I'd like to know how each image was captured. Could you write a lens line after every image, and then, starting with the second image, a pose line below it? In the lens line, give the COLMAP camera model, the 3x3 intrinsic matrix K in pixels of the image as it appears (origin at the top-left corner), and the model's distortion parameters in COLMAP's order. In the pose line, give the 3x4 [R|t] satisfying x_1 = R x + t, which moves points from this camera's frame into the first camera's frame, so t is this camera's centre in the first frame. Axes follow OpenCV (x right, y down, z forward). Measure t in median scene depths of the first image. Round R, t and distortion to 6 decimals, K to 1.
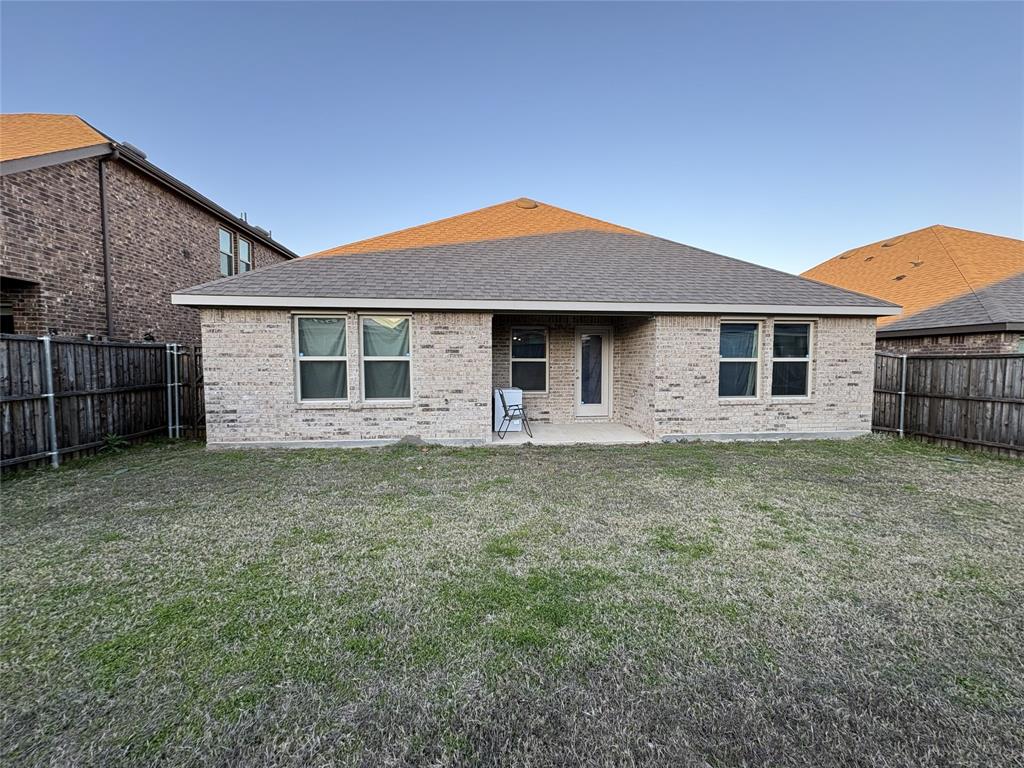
lens RADIAL K [[415.3, 0, 511.3], [0, 415.3, 387.6], [0, 0, 1]] dist [0.002229, -0.000726]
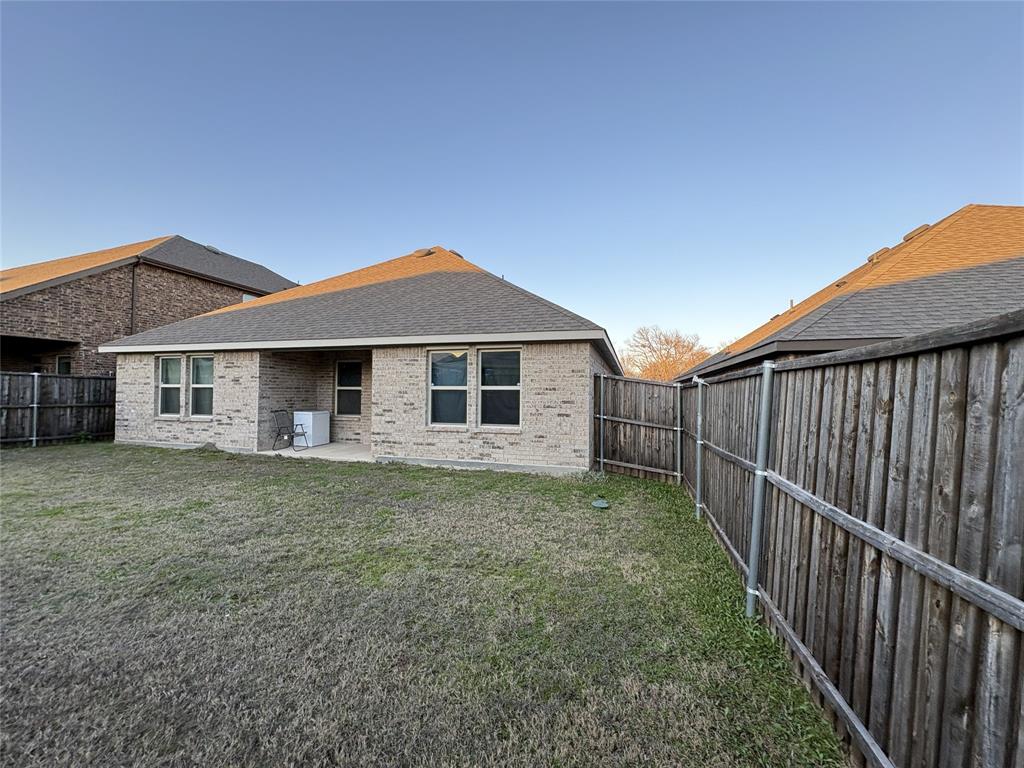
lens RADIAL K [[415.3, 0, 510.5], [0, 415.3, 385.7], [0, 0, 1]] dist [0.002229, -0.000726]
pose [[0.920724, 0.001406, -0.390212, 1.121263], [-0.031299, 0.997038, -0.070259, -0.004524], [0.388957, 0.076903, 0.918040, 0.114232]]
